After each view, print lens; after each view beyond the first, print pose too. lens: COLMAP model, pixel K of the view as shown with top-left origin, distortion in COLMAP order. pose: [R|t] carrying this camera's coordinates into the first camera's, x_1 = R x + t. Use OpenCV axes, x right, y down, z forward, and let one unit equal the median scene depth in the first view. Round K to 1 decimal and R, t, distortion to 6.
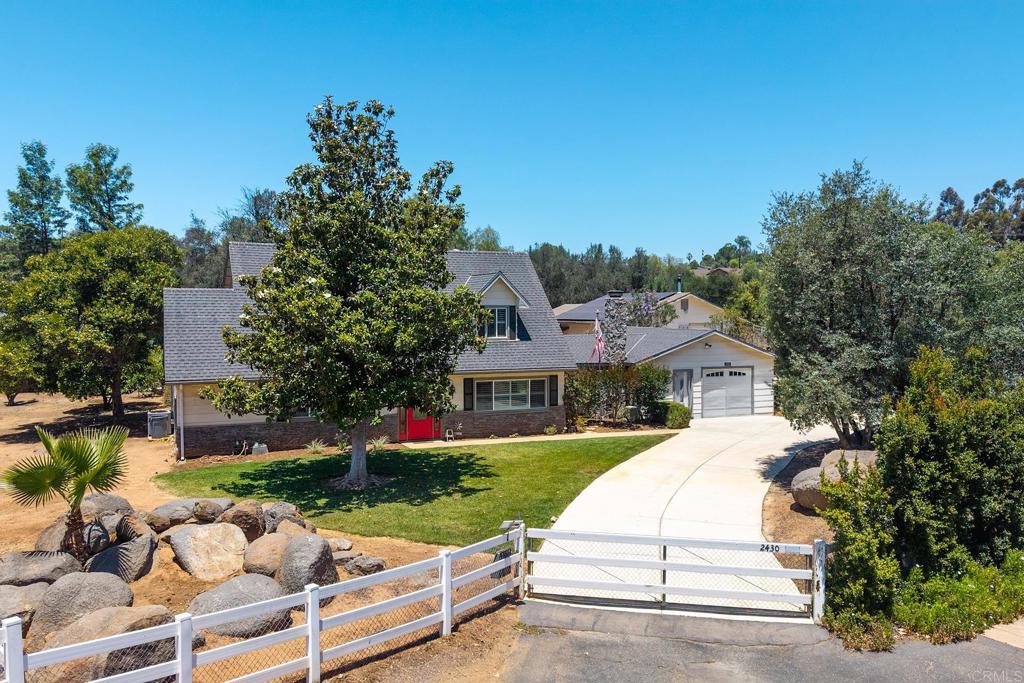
lens RADIAL K [[771.8, 0, 512.0], [0, 771.8, 341.5], [0, 0, 1]] dist [0.078234, -0.135378]
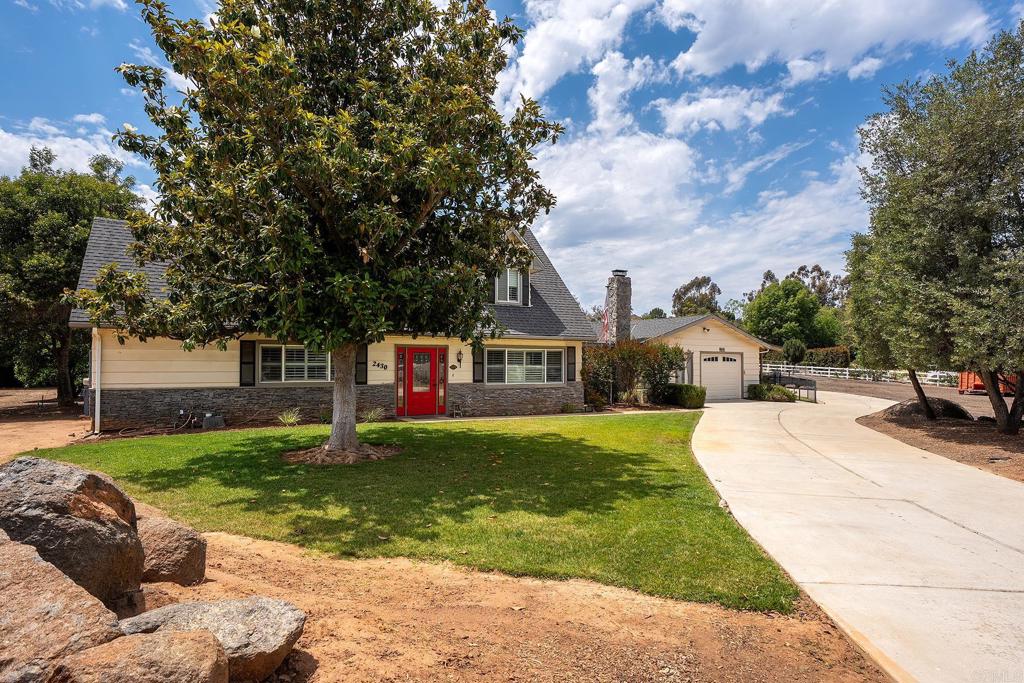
lens RADIAL K [[552.2, 0, 512.0], [0, 552.2, 341.5], [0, 0, 1]] dist [-0.082458, 0.102482]
pose [[0.995665, 0.006981, 0.092748, -0.072202], [-0.000097, 0.997256, -0.074025, 0.084304], [-0.093010, 0.073695, 0.992934, 0.373537]]
